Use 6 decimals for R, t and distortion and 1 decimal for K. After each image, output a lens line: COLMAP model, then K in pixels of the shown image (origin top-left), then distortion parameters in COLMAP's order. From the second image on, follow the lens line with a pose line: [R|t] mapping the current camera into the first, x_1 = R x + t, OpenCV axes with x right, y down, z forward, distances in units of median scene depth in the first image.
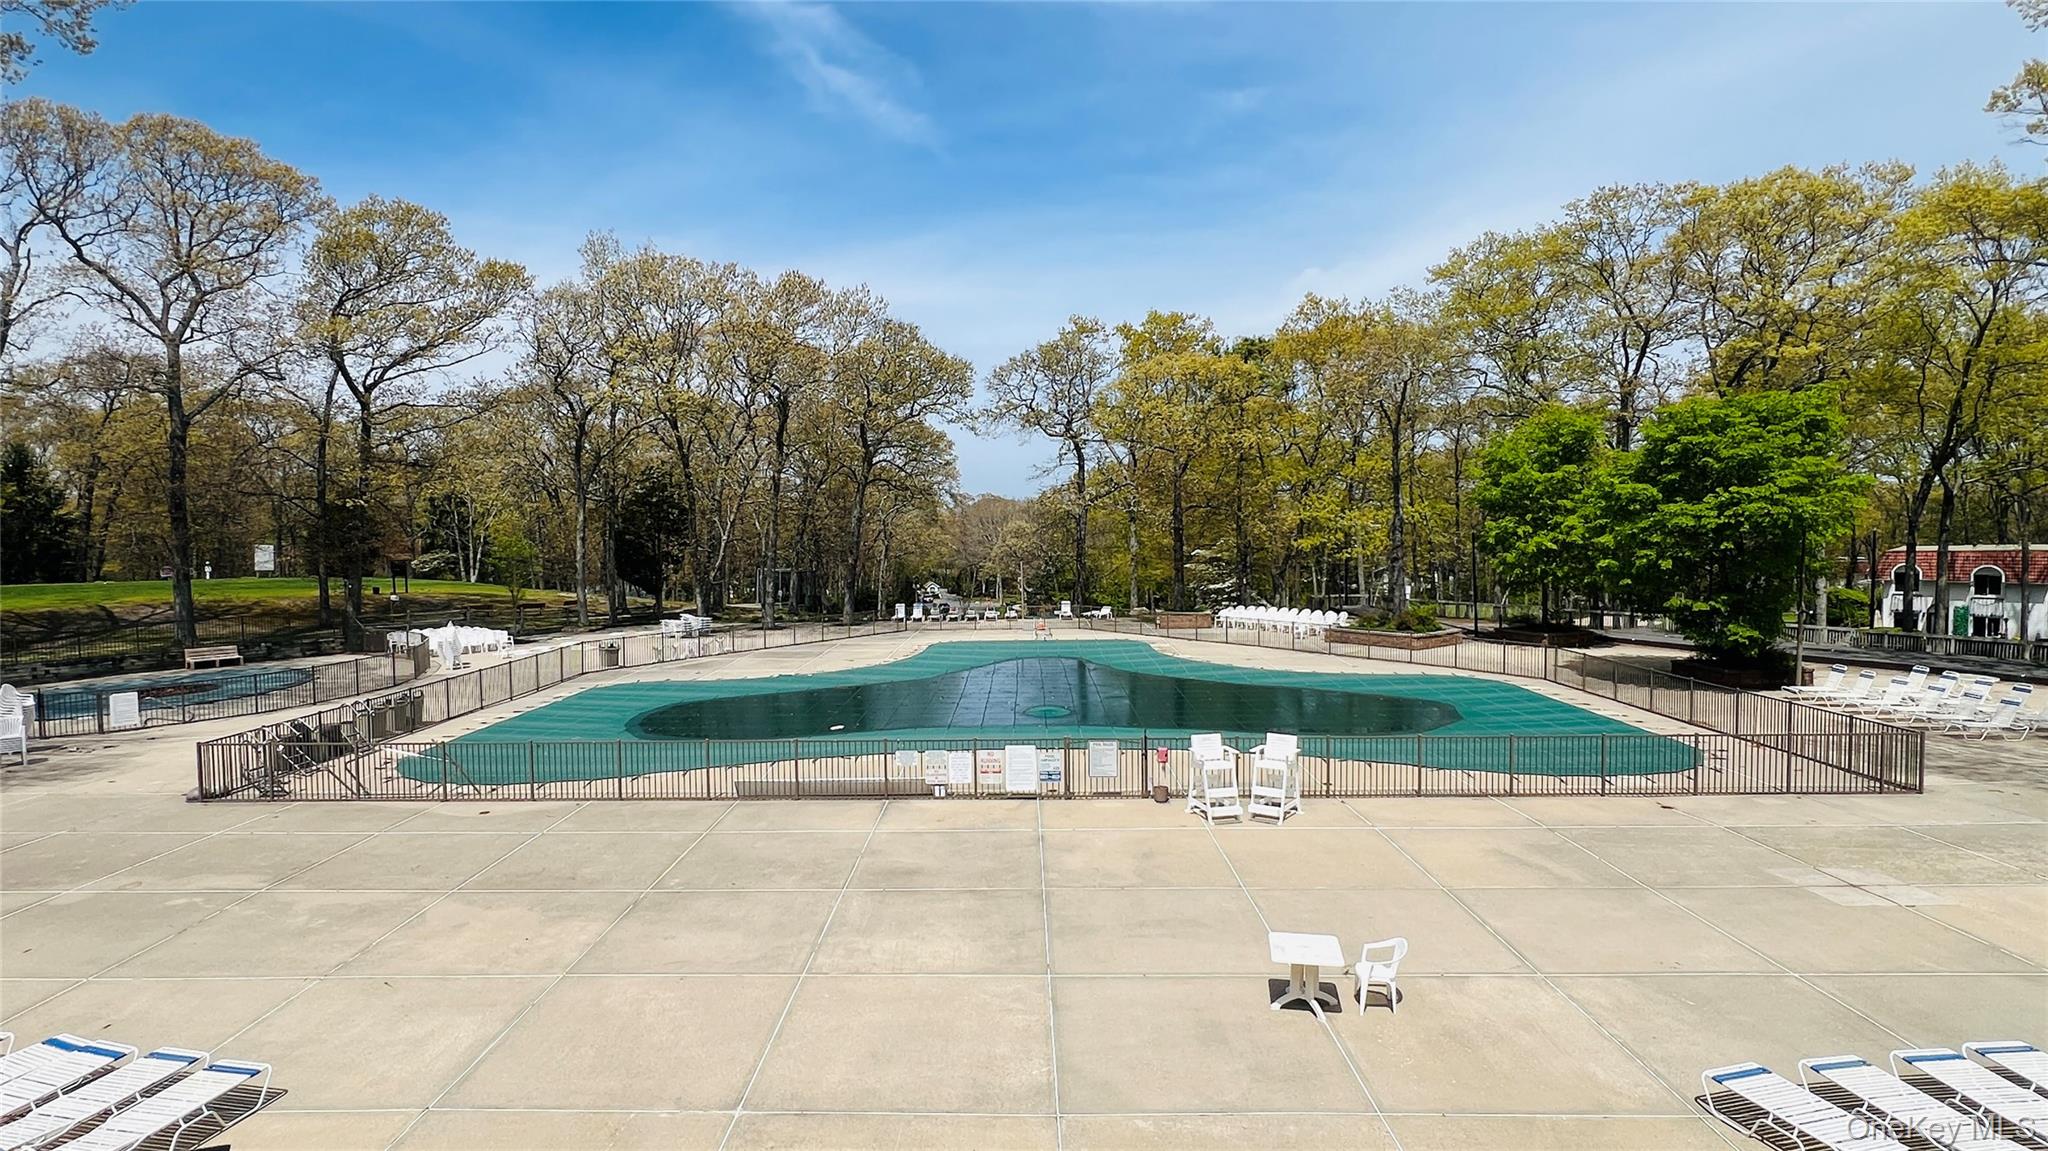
lens RADIAL K [[1036.3, 0, 1021.5], [0, 1036.3, 571.8], [0, 0, 1]] dist [-0.007149, -0.001168]
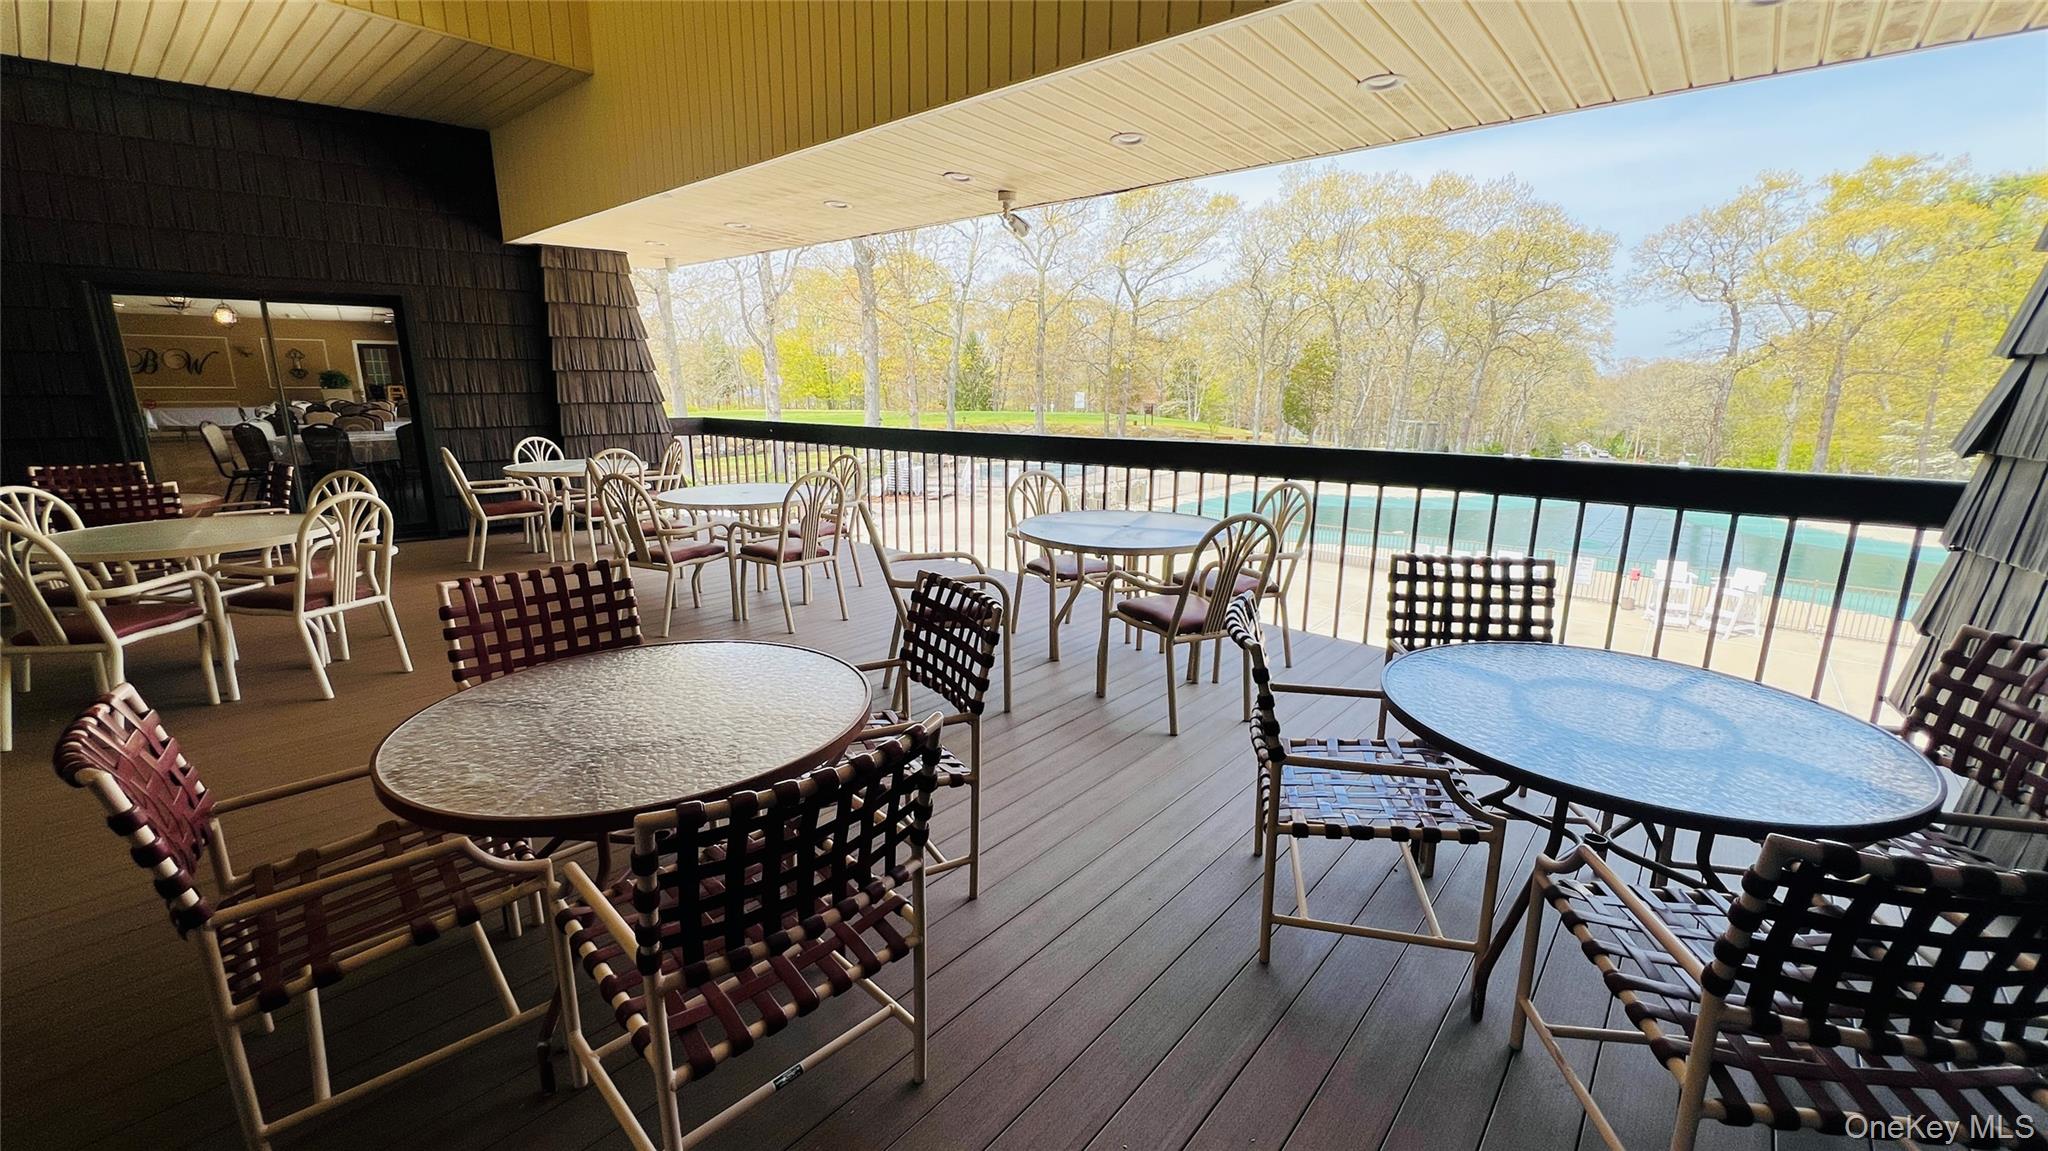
lens RADIAL K [[821.9, 0, 1022.5], [0, 821.9, 569.7], [0, 0, 1]] dist [-0.010039, -0.000124]
pose [[0.760452, 0.157476, -0.630011, 0.072229], [-0.043135, 0.980258, 0.192958, 0.003153], [0.647960, -0.119560, 0.752232, -0.085993]]
